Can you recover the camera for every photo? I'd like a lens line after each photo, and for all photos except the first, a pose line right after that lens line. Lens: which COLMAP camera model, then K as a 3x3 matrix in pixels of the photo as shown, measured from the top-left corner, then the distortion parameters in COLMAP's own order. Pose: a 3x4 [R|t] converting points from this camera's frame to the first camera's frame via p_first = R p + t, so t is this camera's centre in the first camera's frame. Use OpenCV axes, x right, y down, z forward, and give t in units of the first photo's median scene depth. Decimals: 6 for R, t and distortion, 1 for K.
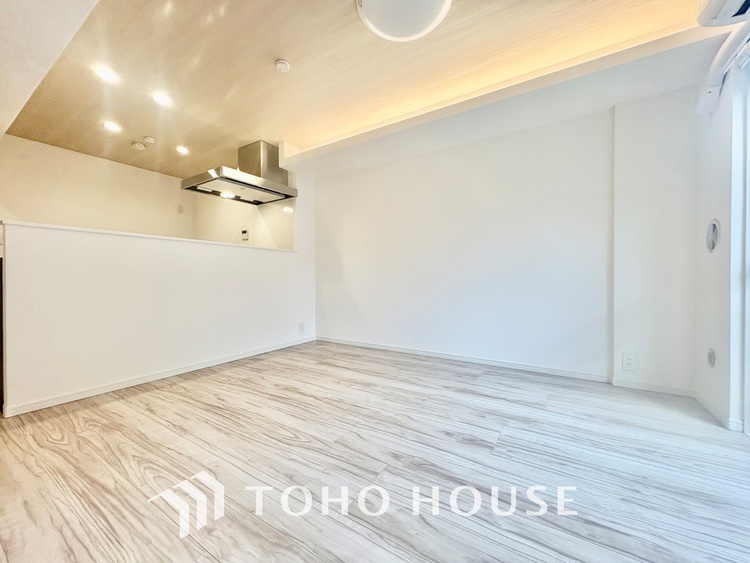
lens RADIAL K [[298.5, 0, 375.0], [0, 298.5, 280.1], [0, 0, 1]] dist [0.001153, -0.000030]
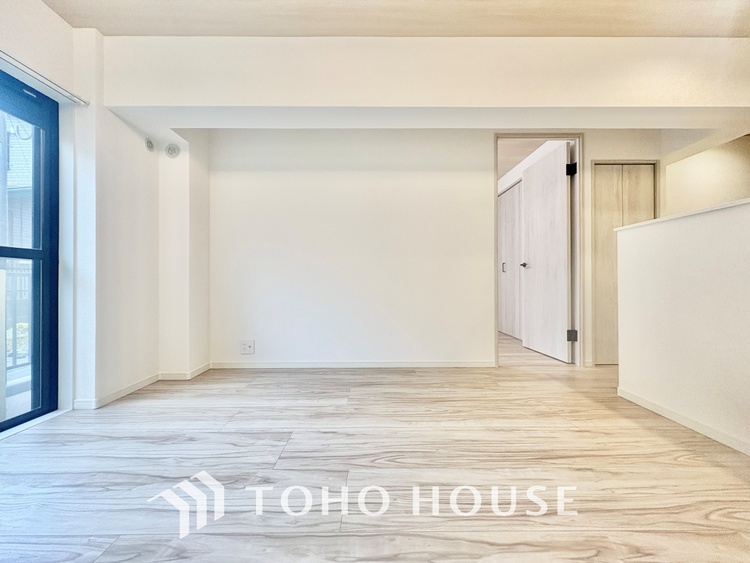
lens RADIAL K [[298.5, 0, 374.7], [0, 298.5, 280.6], [0, 0, 1]] dist [0.001153, -0.000030]
pose [[-0.841568, 0.002049, -0.540147, 0.176982], [0.002165, 0.999998, 0.000422, 0.004537], [0.540146, -0.000814, -0.841571, 1.227093]]
